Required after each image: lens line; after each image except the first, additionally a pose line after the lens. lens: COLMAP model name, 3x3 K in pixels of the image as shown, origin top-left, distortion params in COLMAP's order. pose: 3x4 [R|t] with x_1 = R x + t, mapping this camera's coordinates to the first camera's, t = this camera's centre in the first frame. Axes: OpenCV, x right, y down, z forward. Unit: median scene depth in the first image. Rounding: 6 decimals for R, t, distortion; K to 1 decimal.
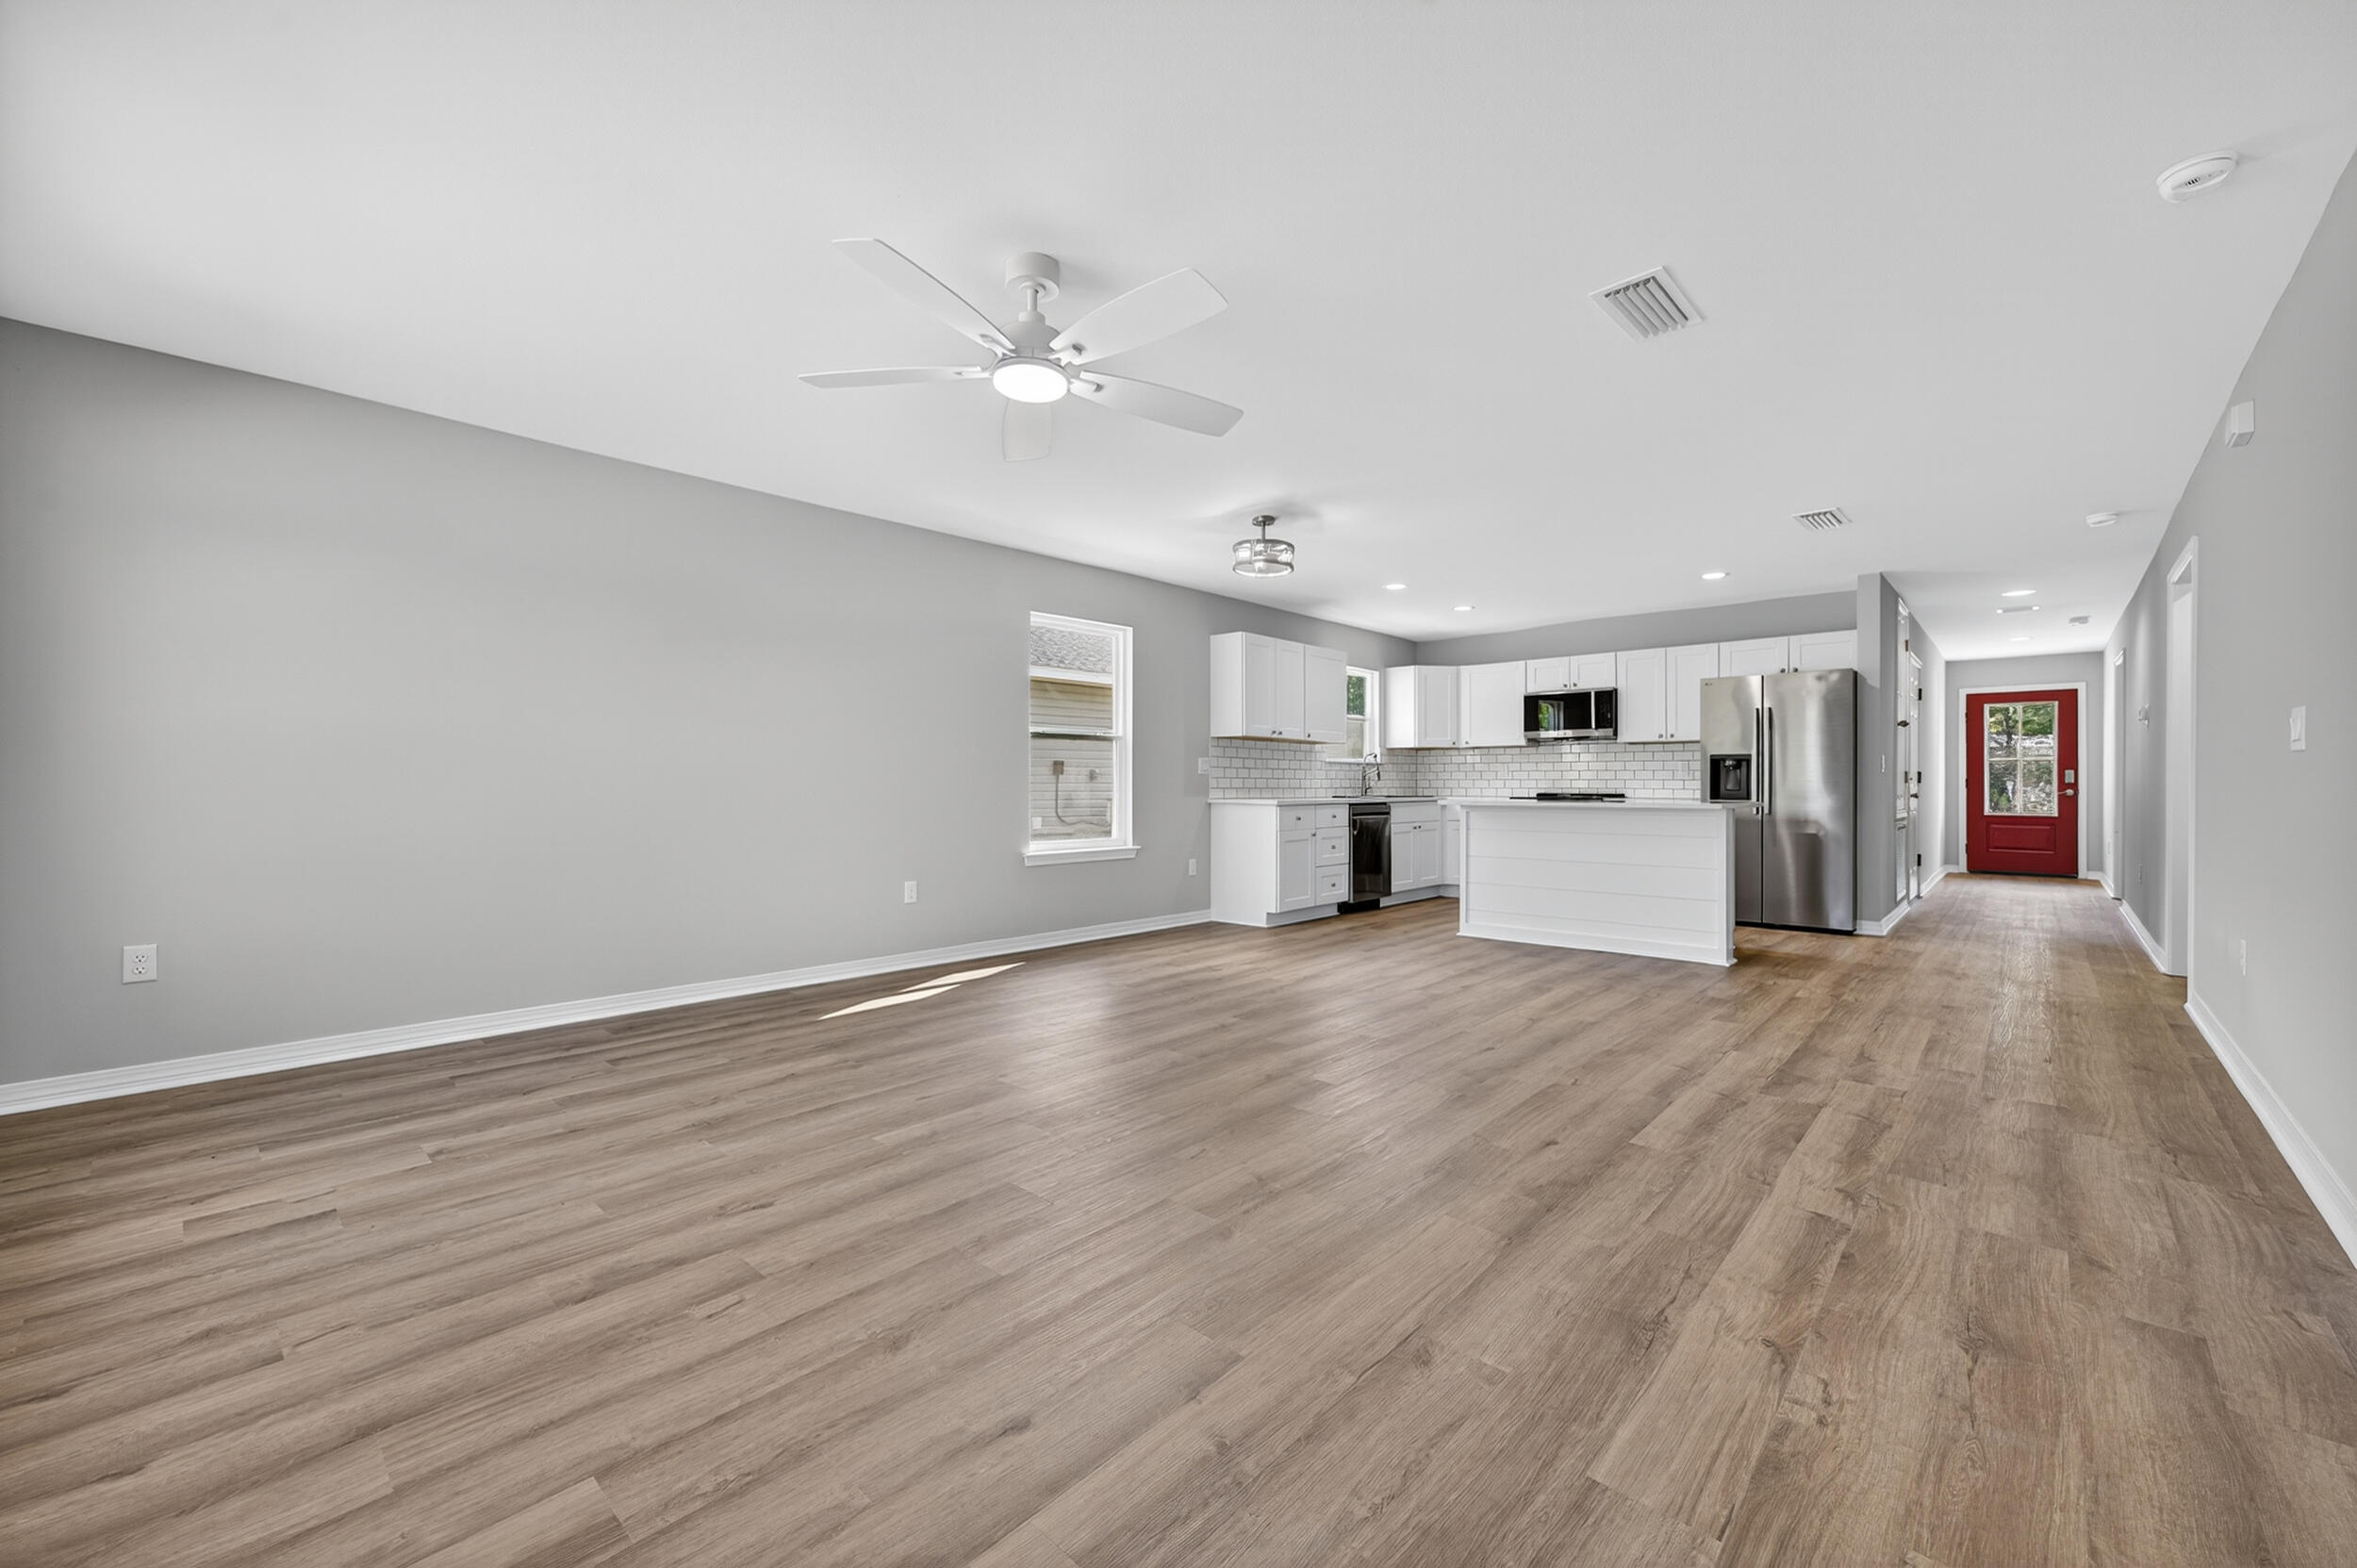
lens RADIAL K [[936.1, 0, 1165.6], [0, 936.1, 783.0], [0, 0, 1]] dist [-0.005034, 0.001183]
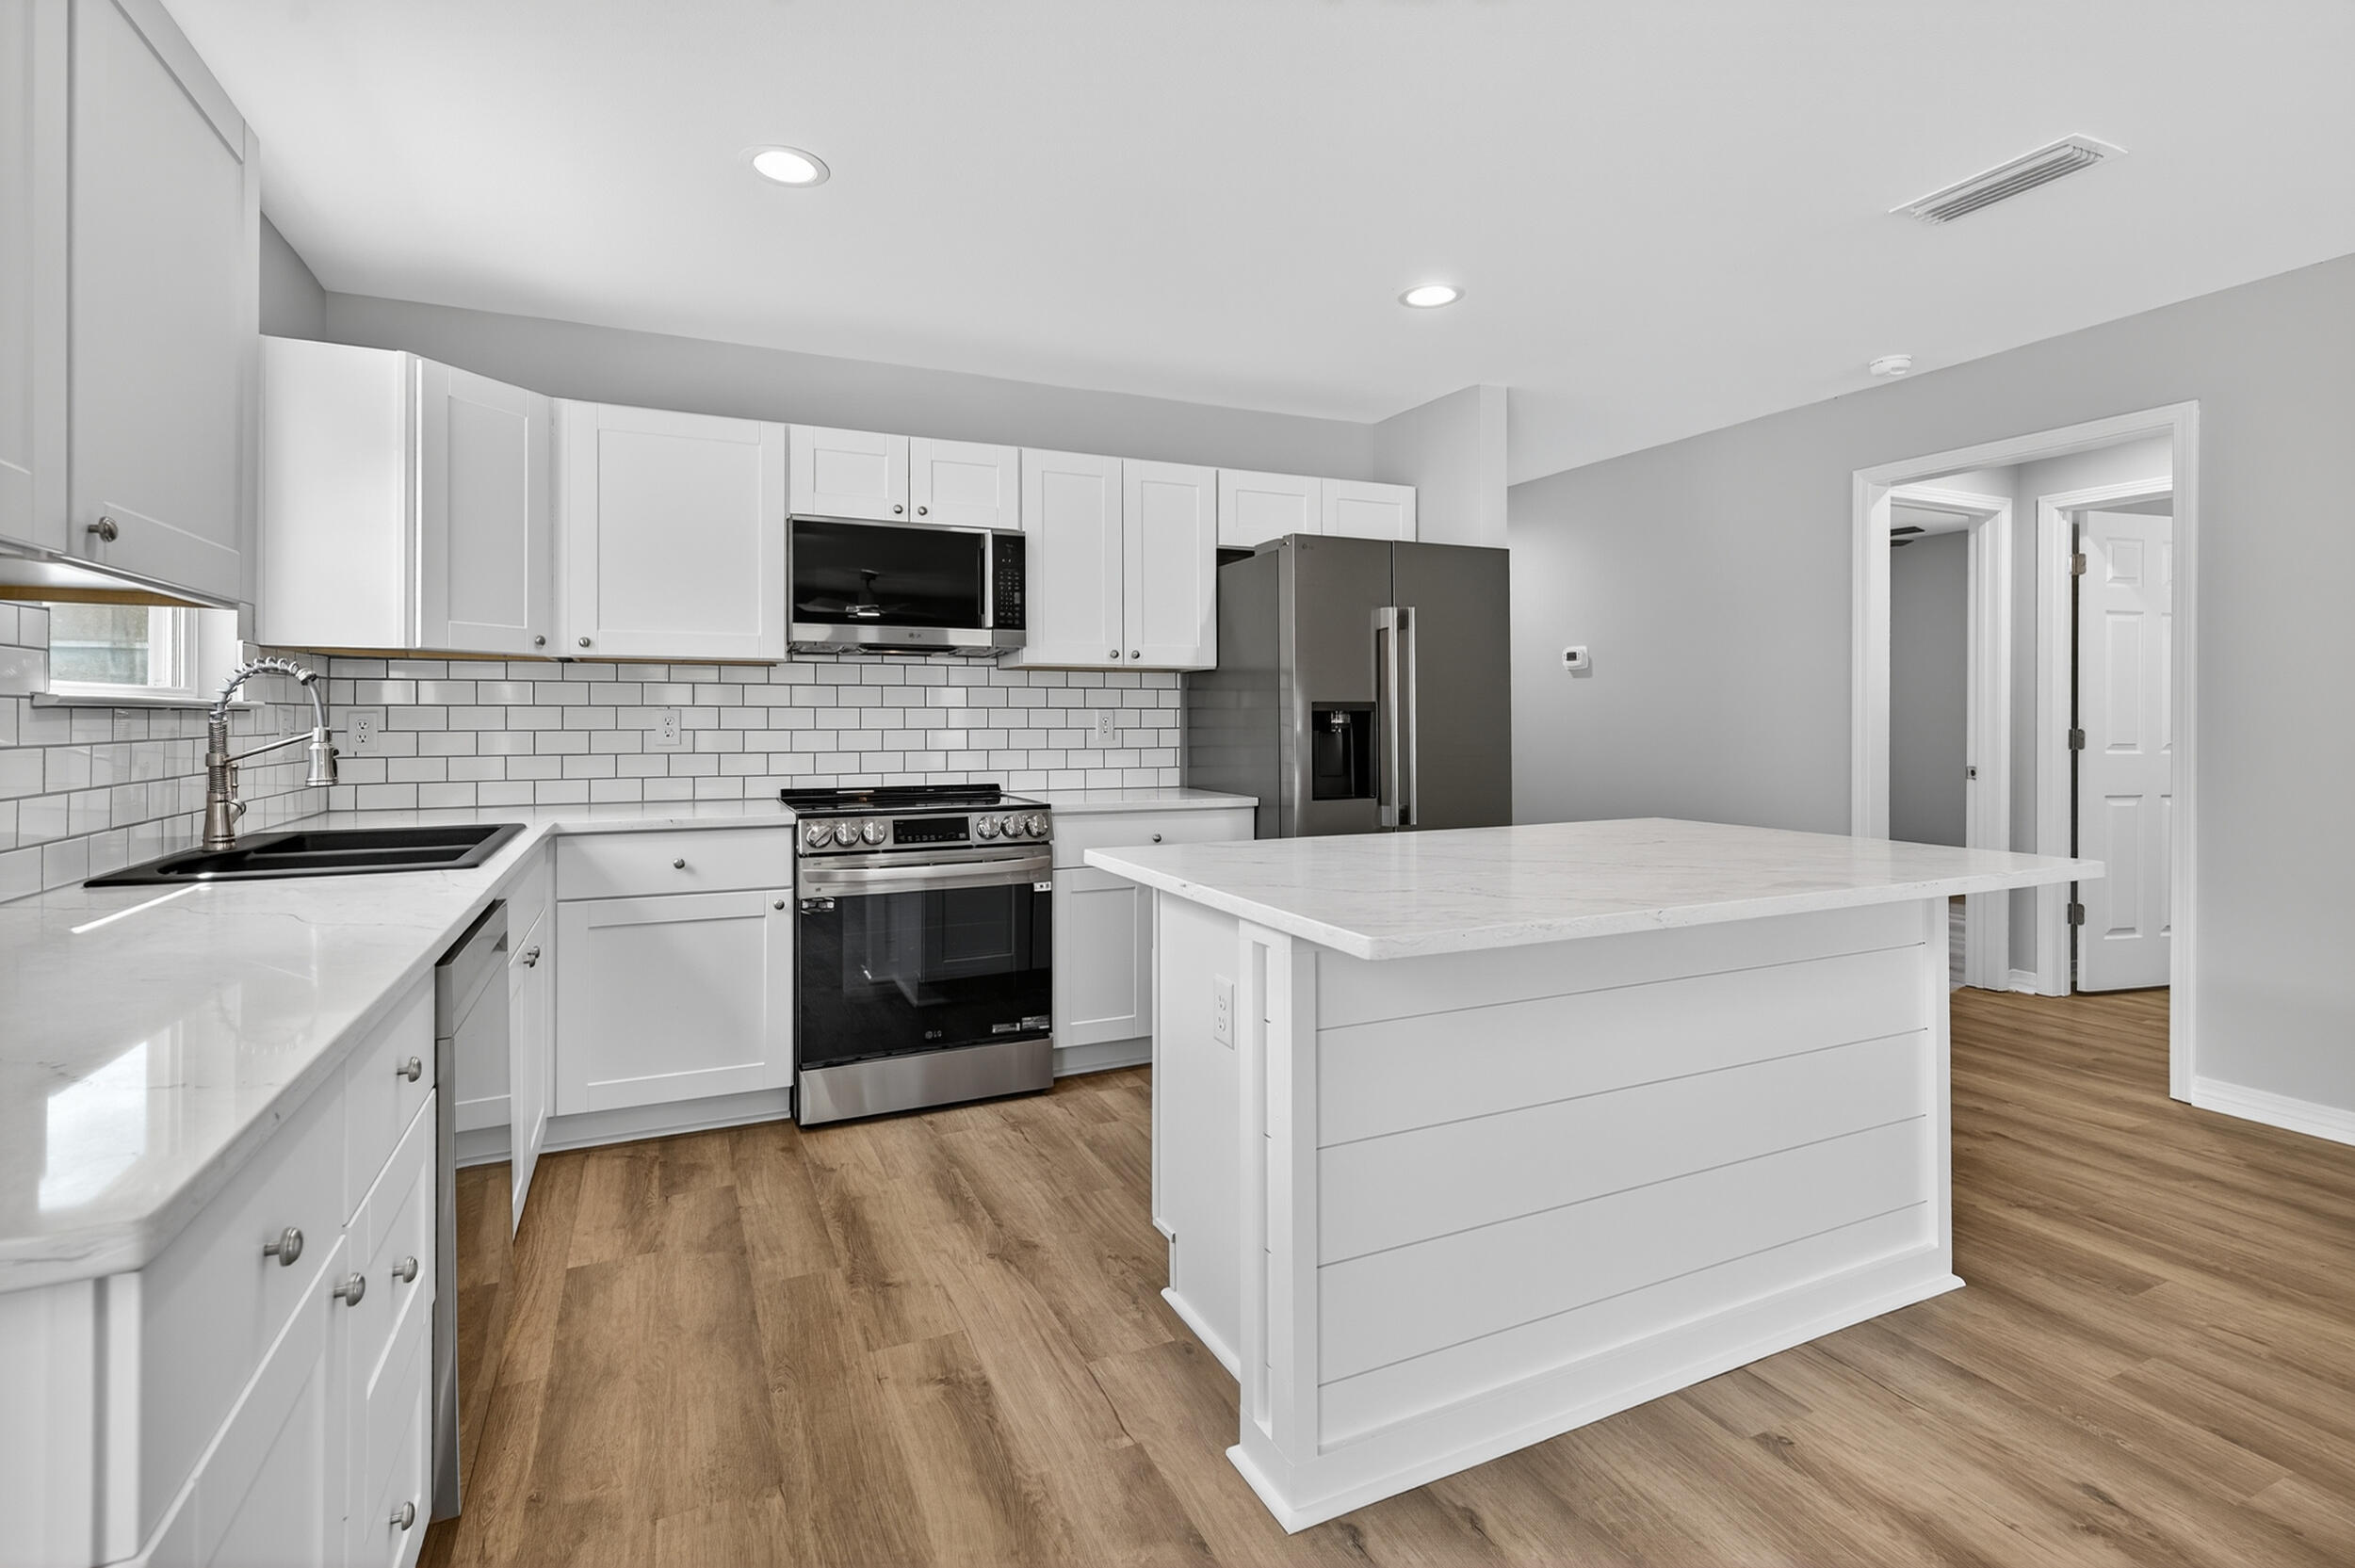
lens RADIAL K [[1078.1, 0, 1177.8], [0, 1078.1, 728.8], [0, 0, 1]] dist [-0.012567, -0.000677]
pose [[0.360932, -0.015665, 0.932460, 0.146976], [-0.001478, 0.999848, 0.017370, -0.056696], [-0.932591, -0.007648, 0.360854, 1.877423]]
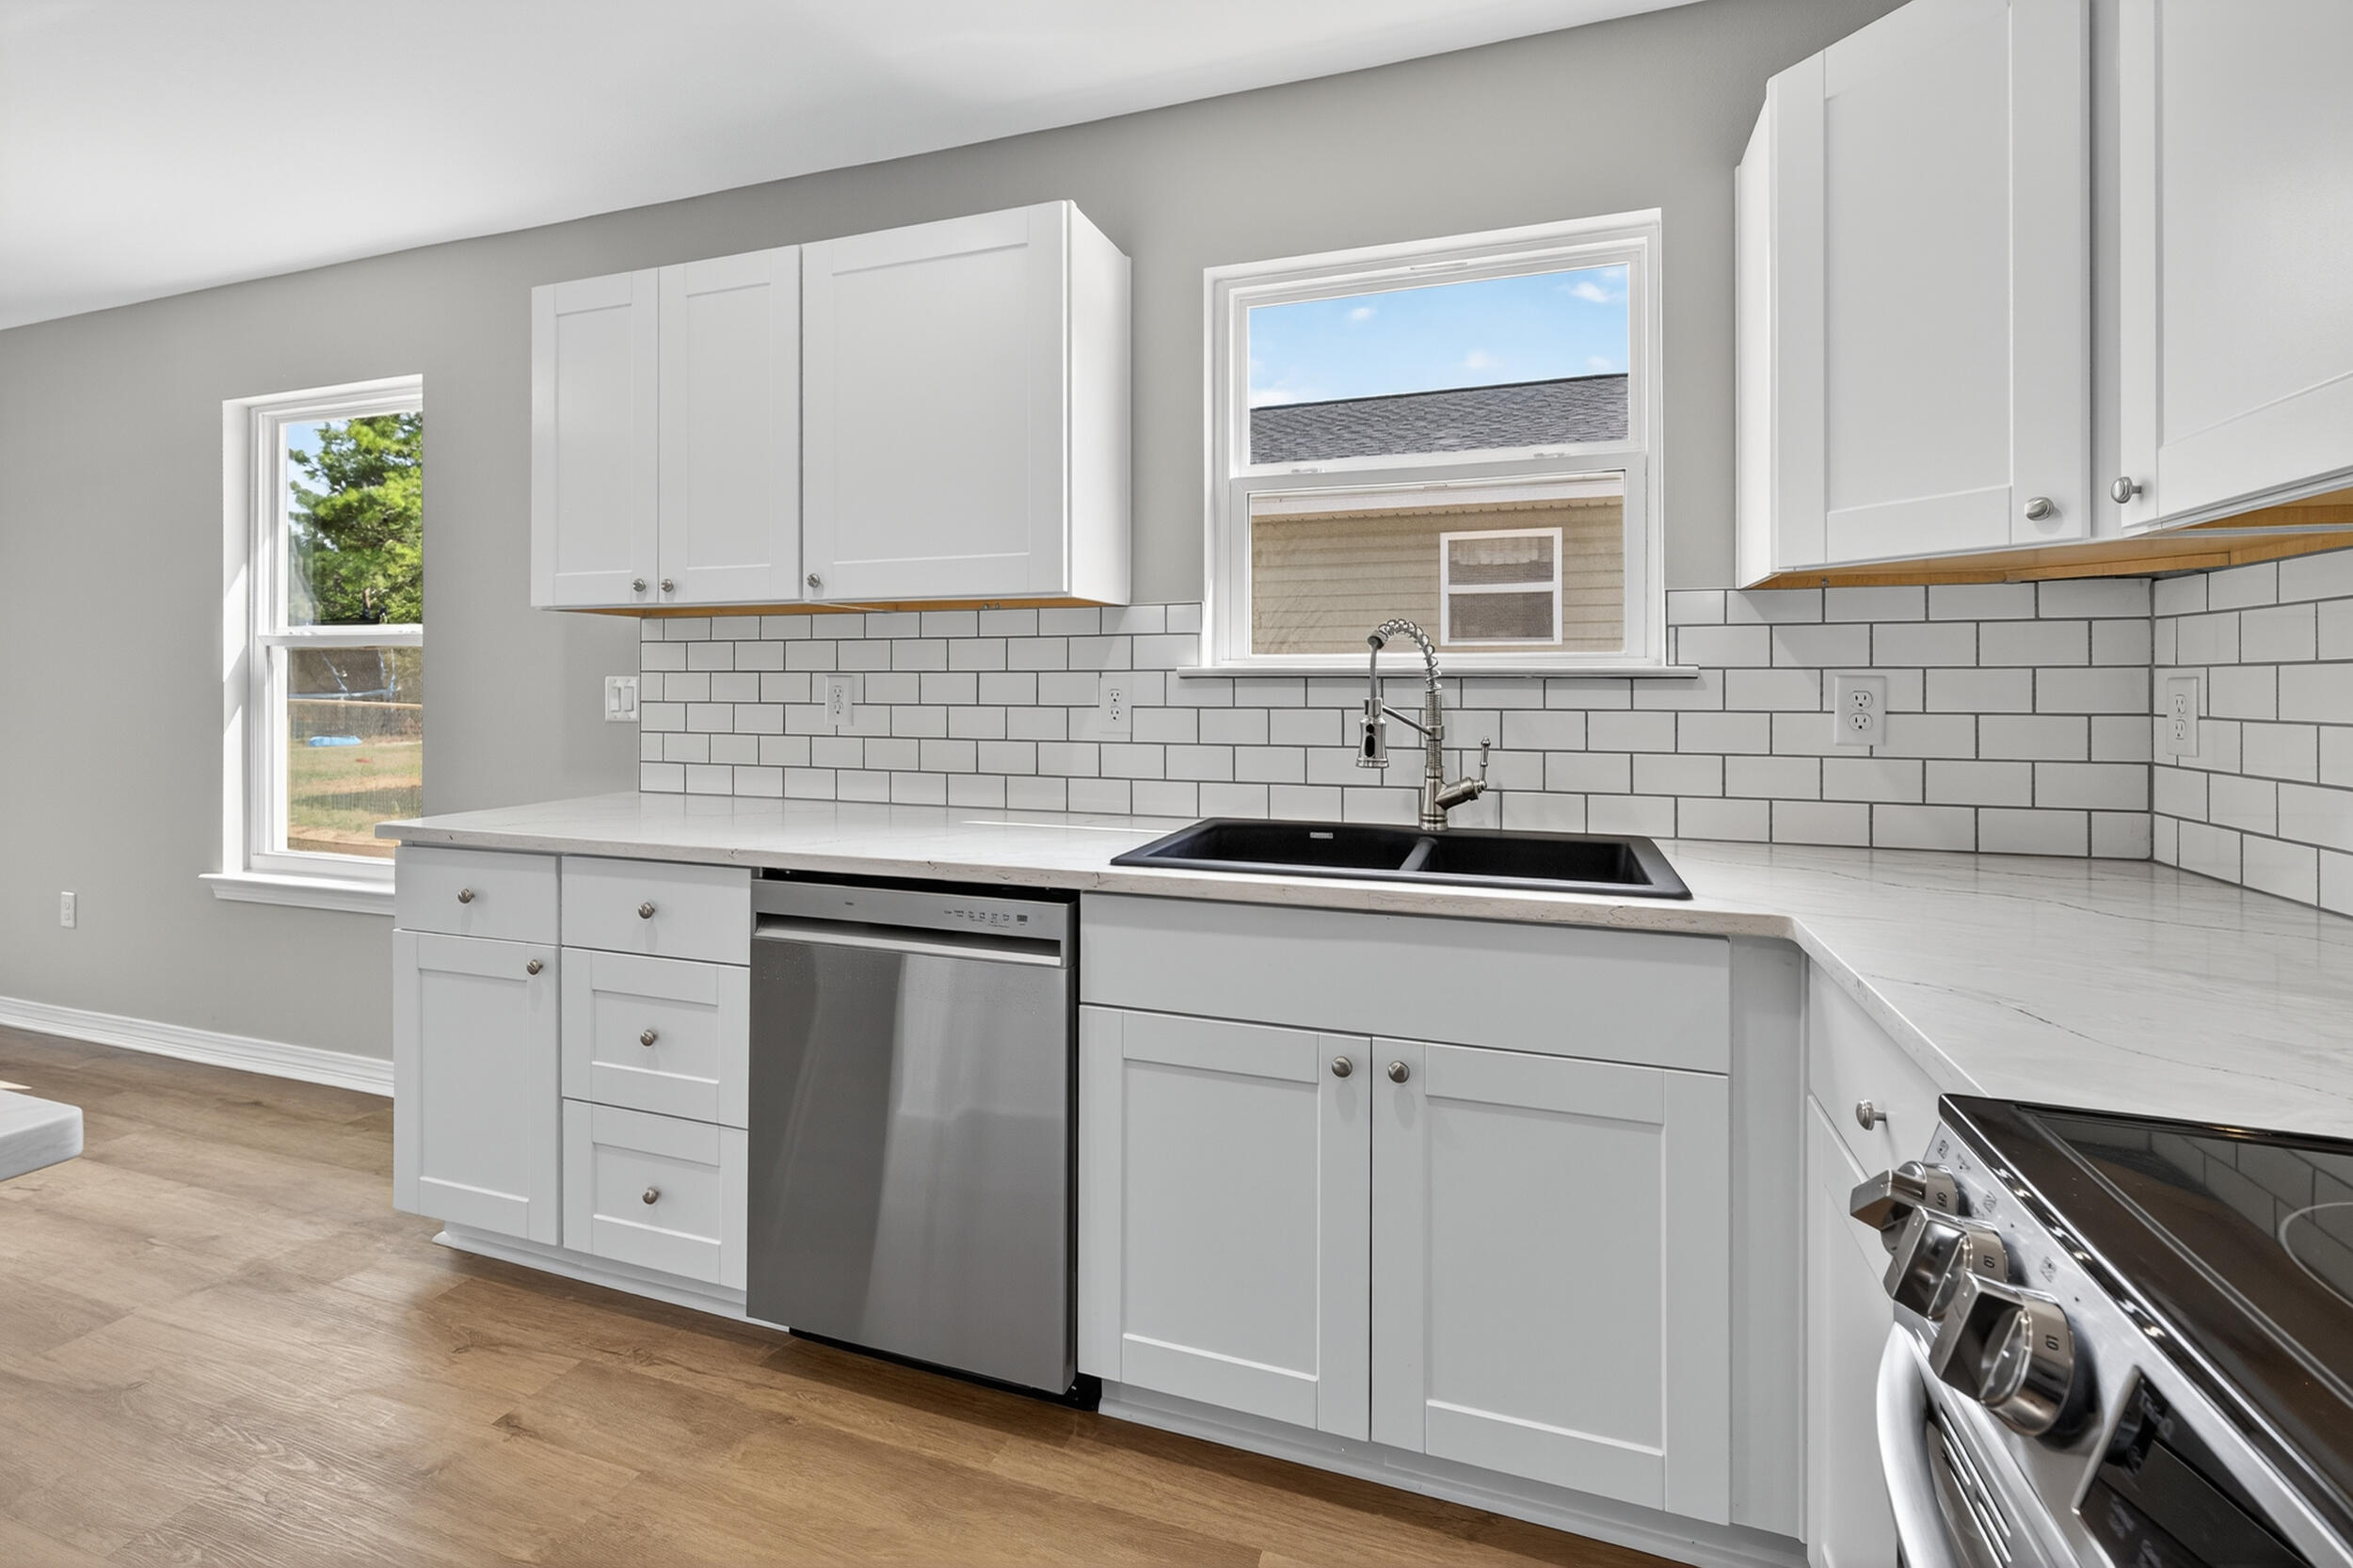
lens RADIAL K [[1050.9, 0, 1132.9], [0, 1050.9, 663.8], [0, 0, 1]] dist [-0.005650, 0.001016]
pose [[0.408268, -0.021179, -0.912617, 1.089964], [0.002023, 0.999749, -0.022296, -0.049943], [0.912860, 0.007257, 0.408208, 2.294742]]
